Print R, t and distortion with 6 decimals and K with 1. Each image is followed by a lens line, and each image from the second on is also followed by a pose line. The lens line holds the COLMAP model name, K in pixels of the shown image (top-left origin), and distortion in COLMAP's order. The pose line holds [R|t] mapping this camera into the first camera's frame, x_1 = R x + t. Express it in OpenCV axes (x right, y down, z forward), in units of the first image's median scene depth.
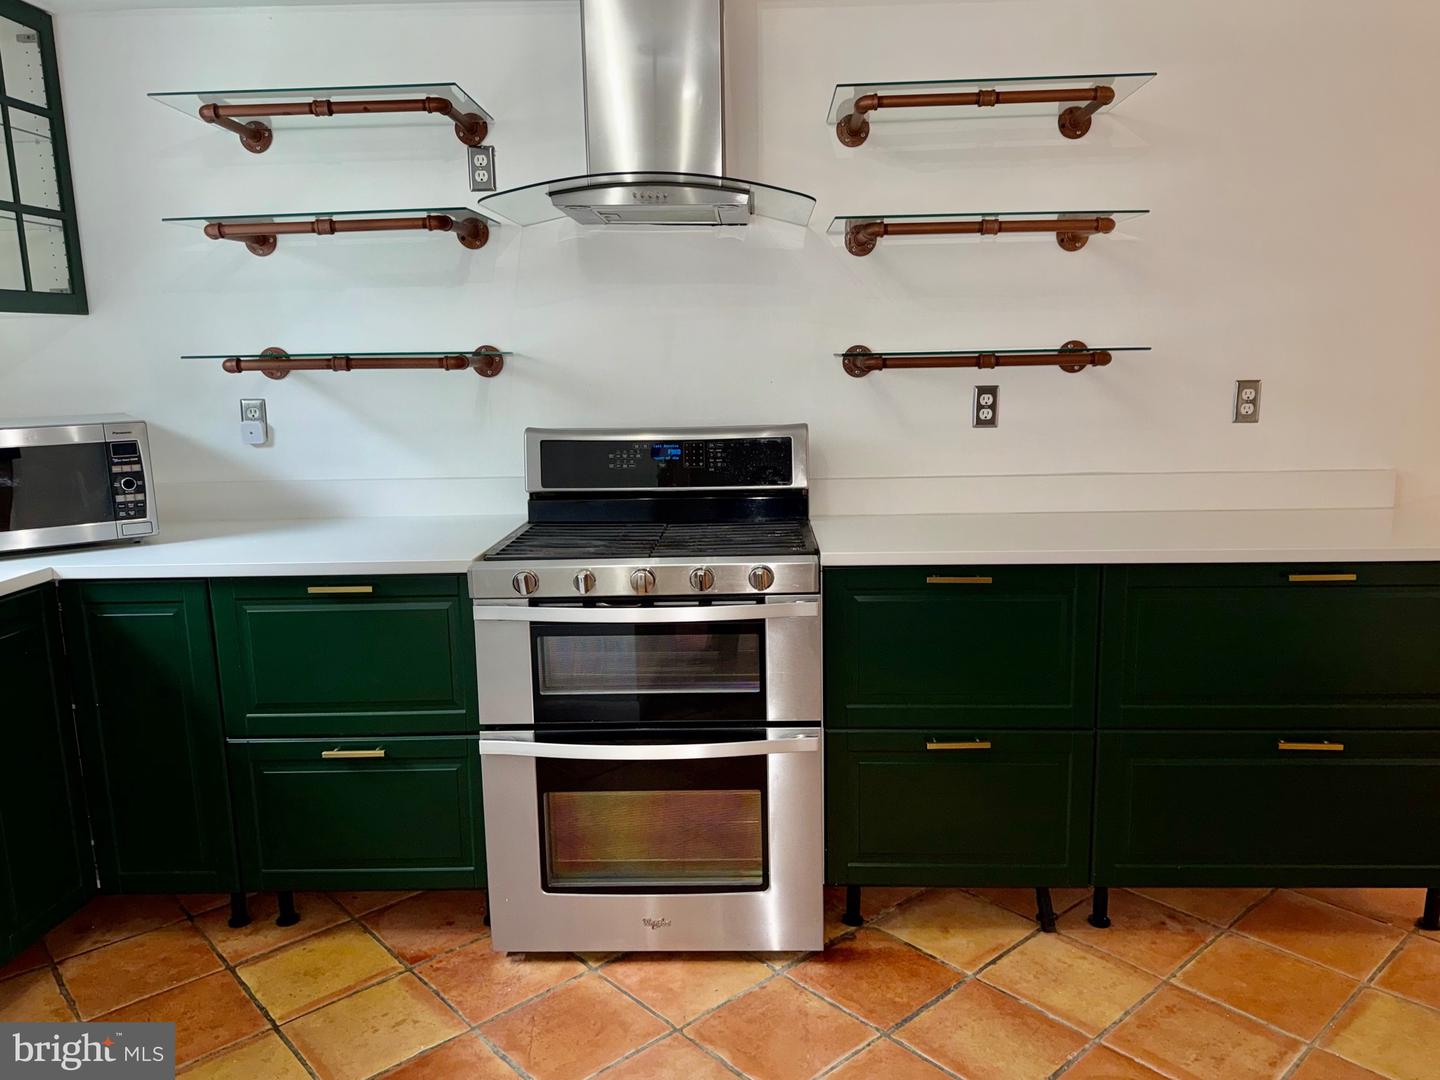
lens RADIAL K [[971.3, 0, 720.0], [0, 971.3, 540.0], [0, 0, 1]] dist [0.009802, -0.040148]
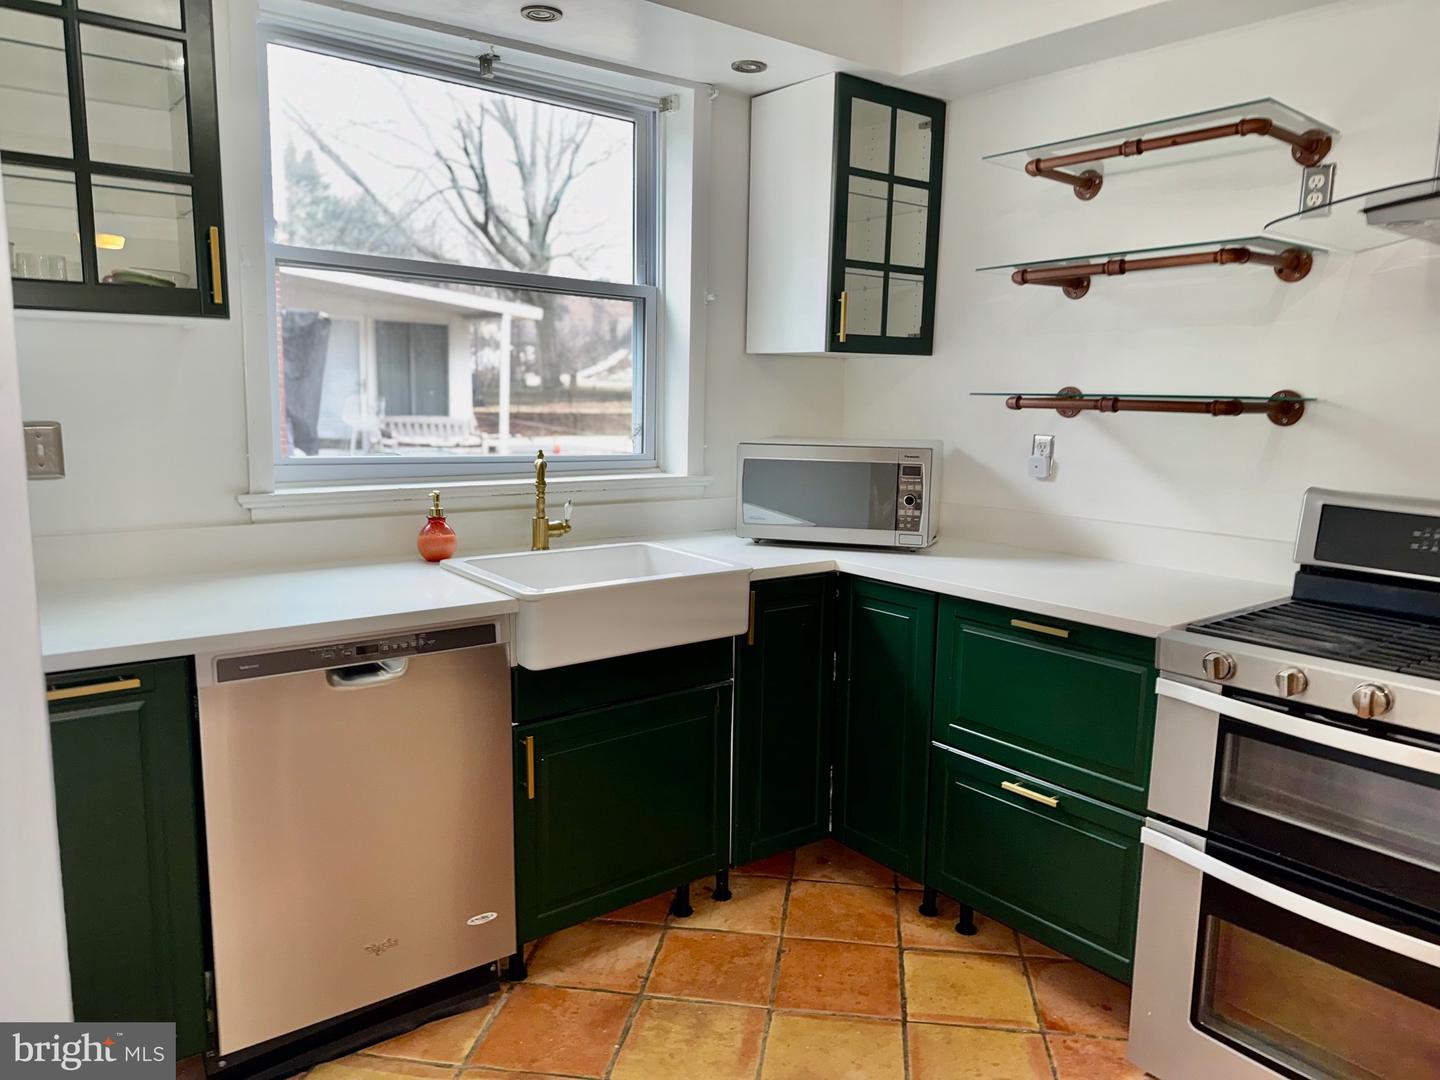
lens RADIAL K [[942.2, 0, 747.4], [0, 942.2, 539.3], [0, 0, 1]] dist [0.031014, -0.083546]
pose [[0.661776, 0.139604, -0.736589, 0.095290], [-0.166912, 0.985286, 0.036779, -0.021476], [0.730885, 0.098606, 0.675340, 0.101432]]
